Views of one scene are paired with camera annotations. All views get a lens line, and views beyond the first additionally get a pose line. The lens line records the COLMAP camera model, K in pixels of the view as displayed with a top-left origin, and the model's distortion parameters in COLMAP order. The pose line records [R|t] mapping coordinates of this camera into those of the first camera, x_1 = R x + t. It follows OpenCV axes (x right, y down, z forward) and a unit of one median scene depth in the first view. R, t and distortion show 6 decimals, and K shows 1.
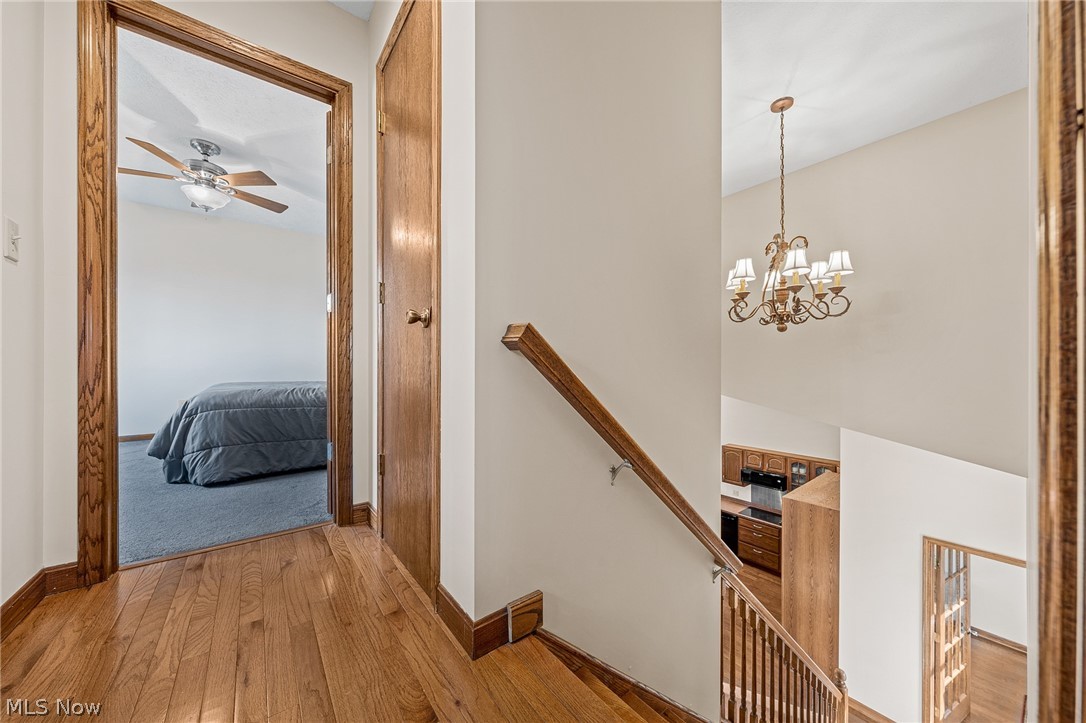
lens RADIAL K [[373.8, 0, 544.1], [0, 373.8, 367.6], [0, 0, 1]] dist [-0.002010, 0.000027]
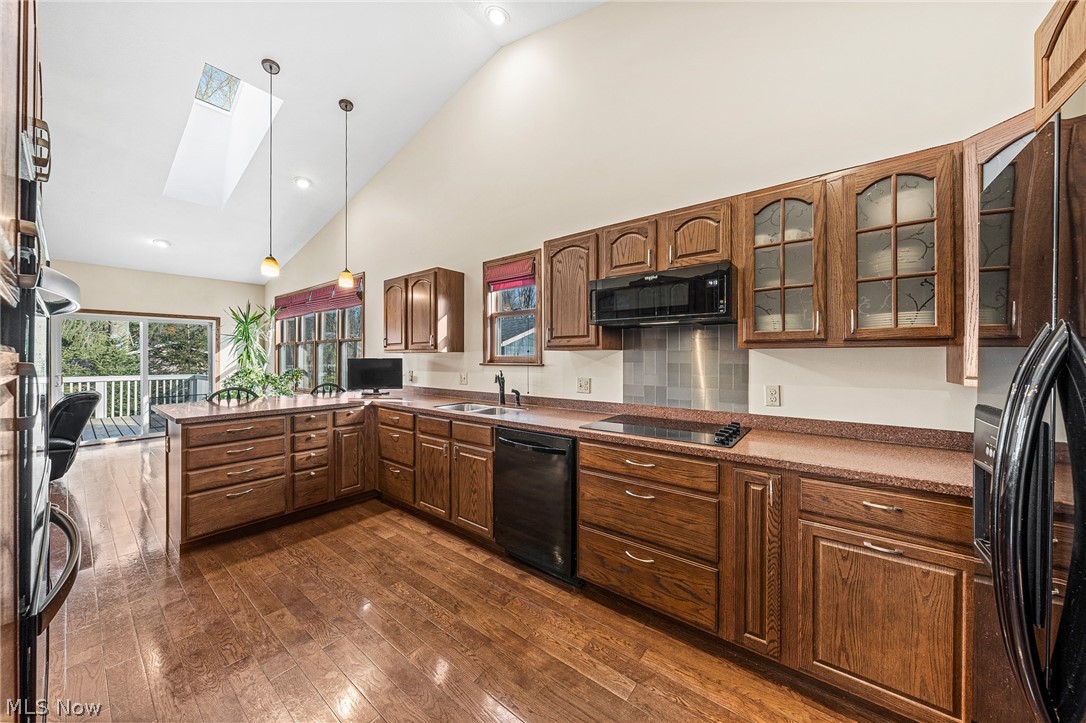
lens RADIAL K [[373.8, 0, 544.0], [0, 373.8, 358.2], [0, 0, 1]] dist [-0.002010, 0.000027]
pose [[0.967376, -0.001510, 0.253339, 0.430649], [0.001489, 0.999999, 0.000277, 0.343921], [-0.253339, 0.000109, 0.967377, 0.745926]]
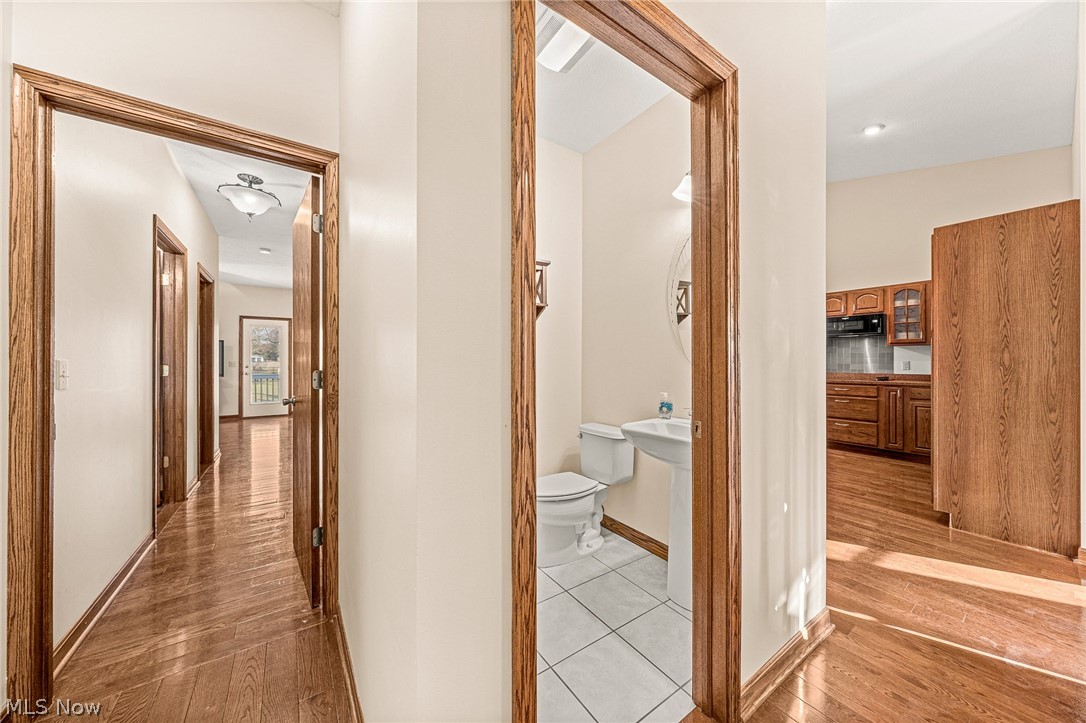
lens RADIAL K [[373.8, 0, 541.2], [0, 373.8, 361.2], [0, 0, 1]] dist [-0.002010, 0.000027]
pose [[0.998941, -0.002702, -0.045932, 0.035243], [0.002586, 0.999993, -0.002602, 0.365343], [0.045939, 0.002481, 0.998941, 0.262397]]
